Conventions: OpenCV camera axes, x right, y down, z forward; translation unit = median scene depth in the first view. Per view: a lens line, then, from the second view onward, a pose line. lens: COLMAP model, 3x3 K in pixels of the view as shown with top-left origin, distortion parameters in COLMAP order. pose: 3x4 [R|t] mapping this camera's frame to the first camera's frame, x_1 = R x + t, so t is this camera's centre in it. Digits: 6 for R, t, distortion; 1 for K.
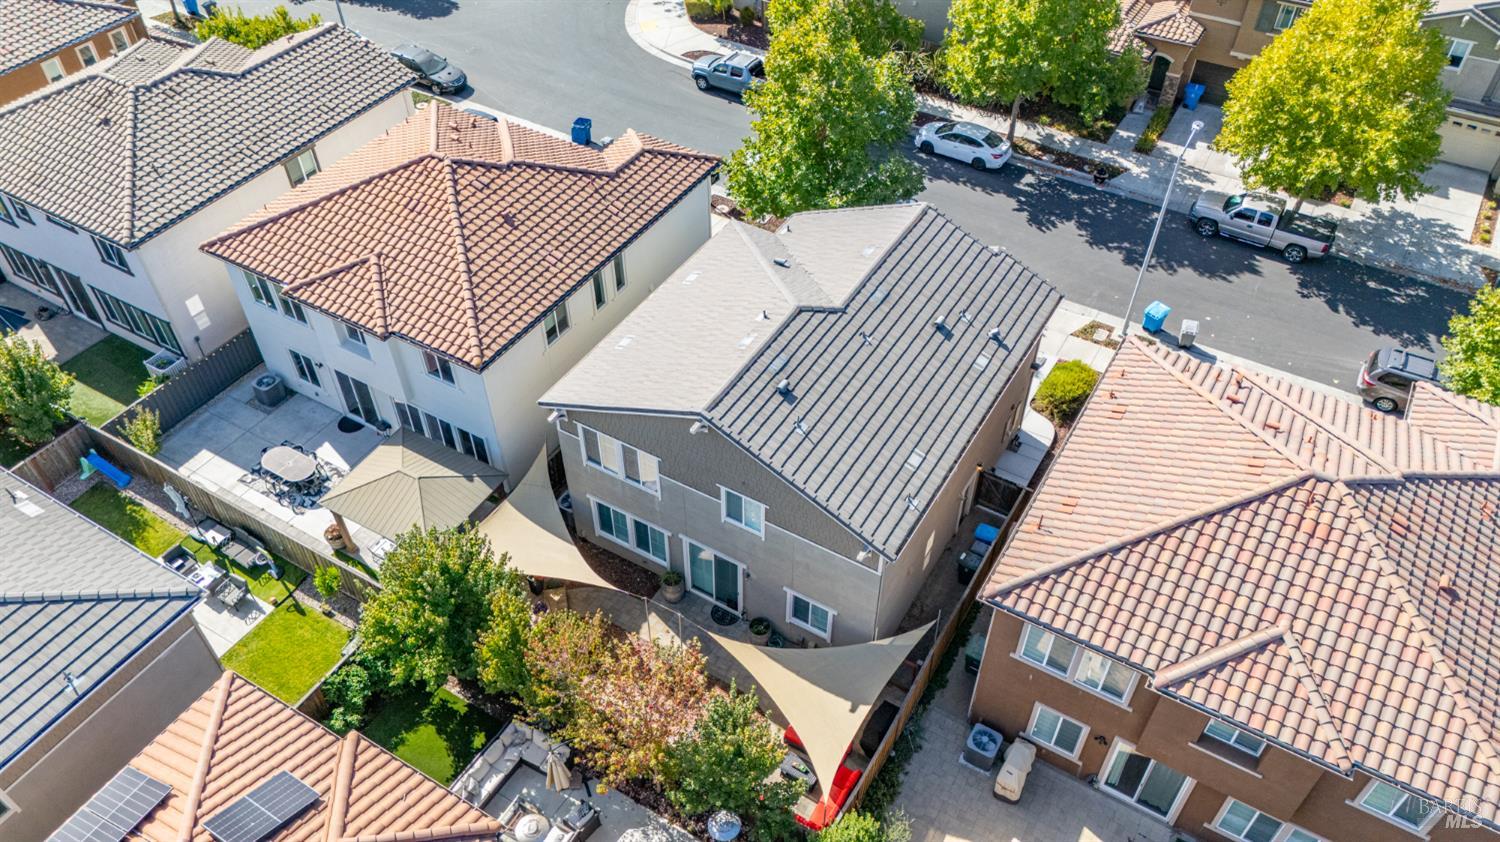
lens RADIAL K [[1106.2, 0, 750.0], [0, 1106.2, 421.0], [0, 0, 1]] dist [0.071806, -0.063730]
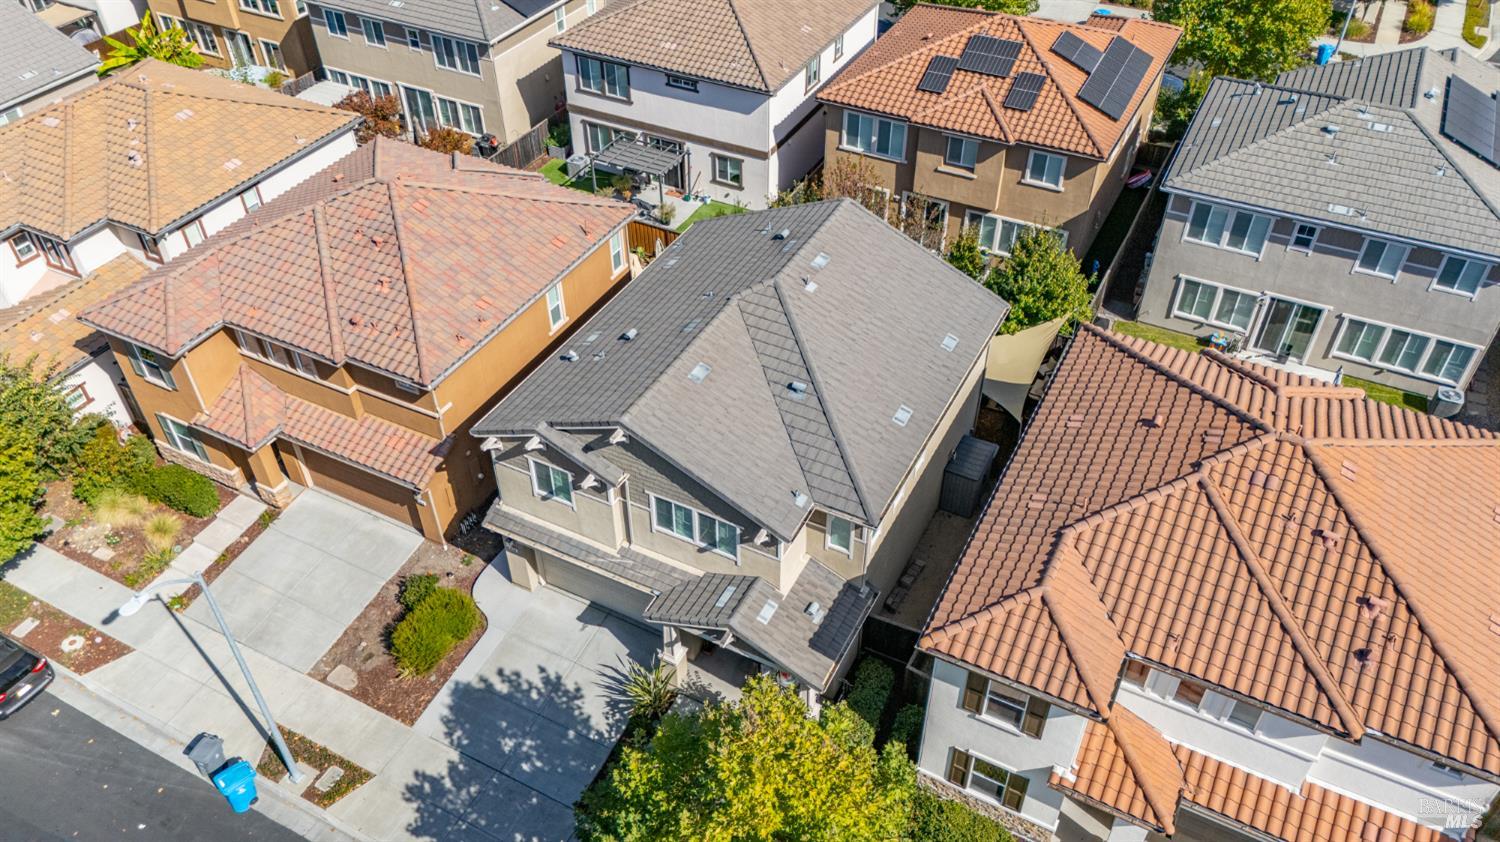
lens RADIAL K [[1106.2, 0, 750.0], [0, 1106.2, 421.0], [0, 0, 1]] dist [0.071806, -0.063730]
pose [[-0.998474, 0.043198, -0.034398, 0.087012], [-0.030821, 0.080899, 0.996246, -0.899687], [0.045819, 0.995786, -0.079444, 0.985312]]
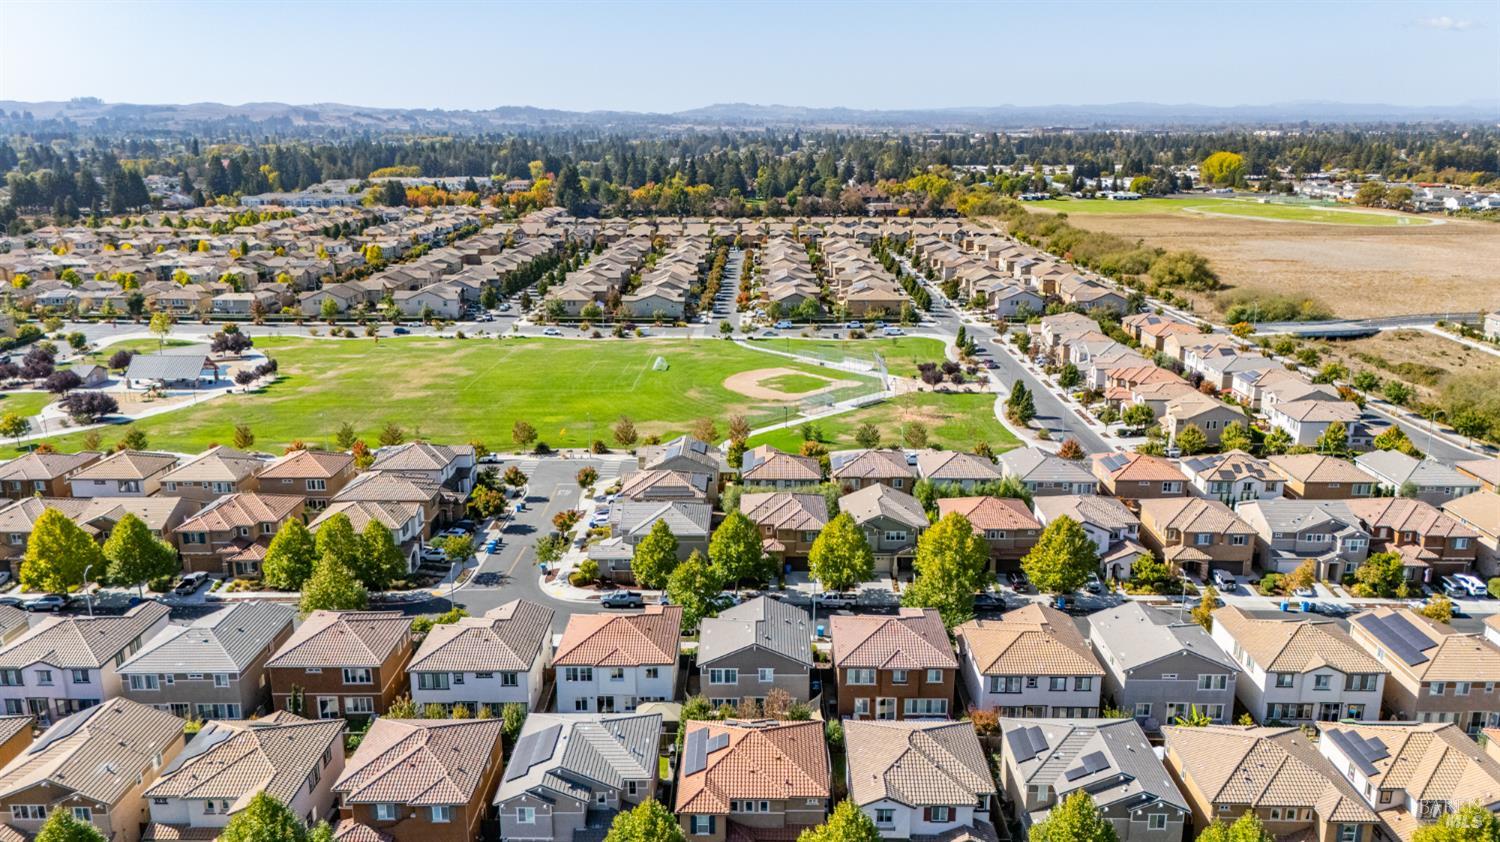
lens RADIAL K [[1106.2, 0, 750.0], [0, 1106.2, 421.0], [0, 0, 1]] dist [0.071806, -0.063730]
pose [[0.864290, -0.124196, 0.487419, -1.335087], [0.351008, 0.843000, -0.407608, 0.656001], [-0.360271, 0.523380, 0.772190, -1.712803]]
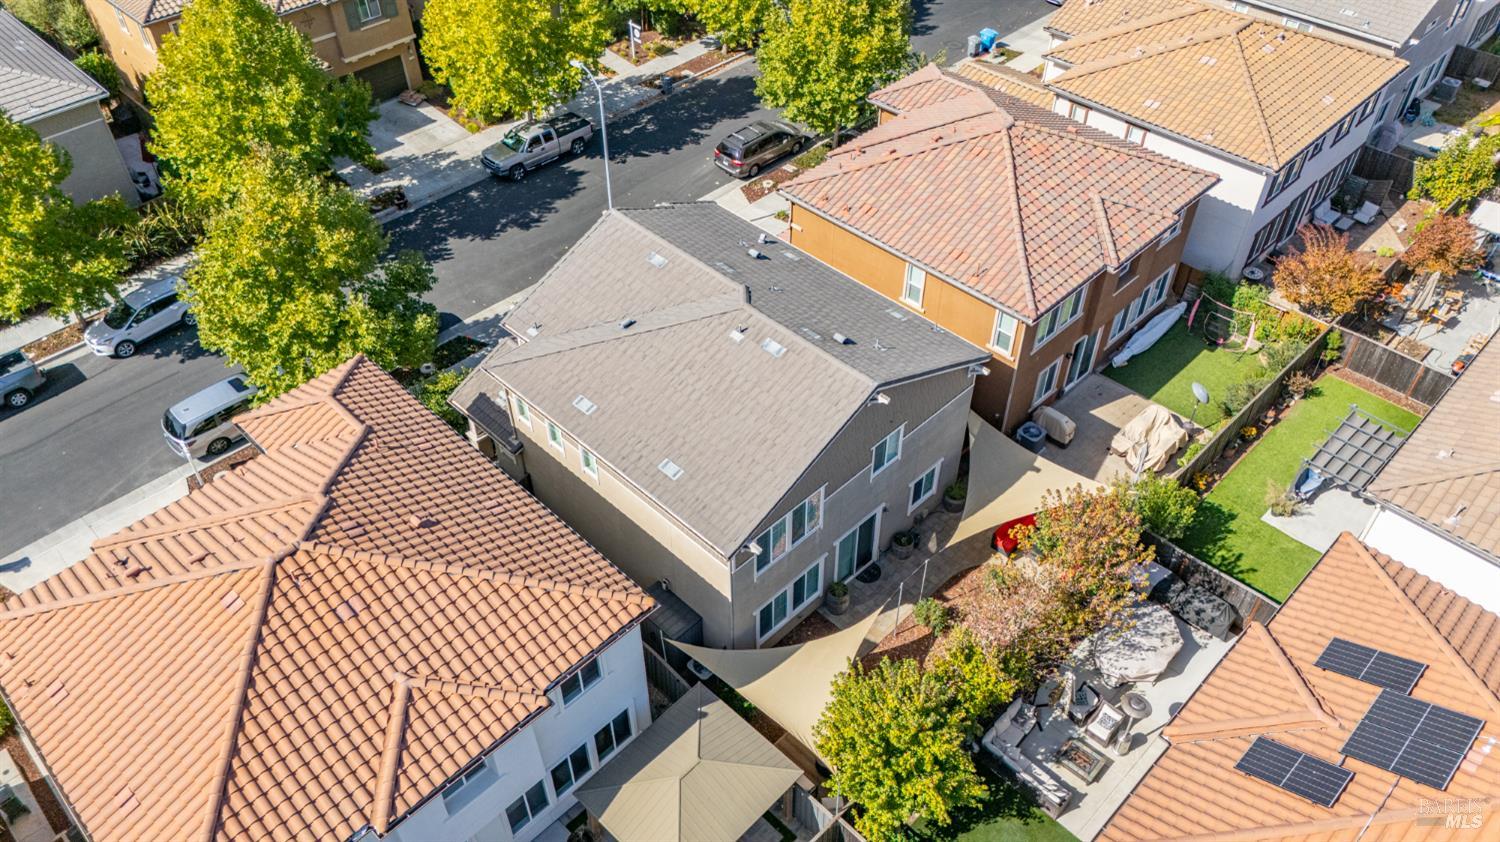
lens RADIAL K [[1106.2, 0, 750.0], [0, 1106.2, 421.0], [0, 0, 1]] dist [0.071806, -0.063730]
pose [[0.246468, -0.663757, 0.706173, -0.612184], [0.684078, 0.635296, 0.358381, -0.324662], [-0.686506, 0.394748, 0.610642, 0.335558]]
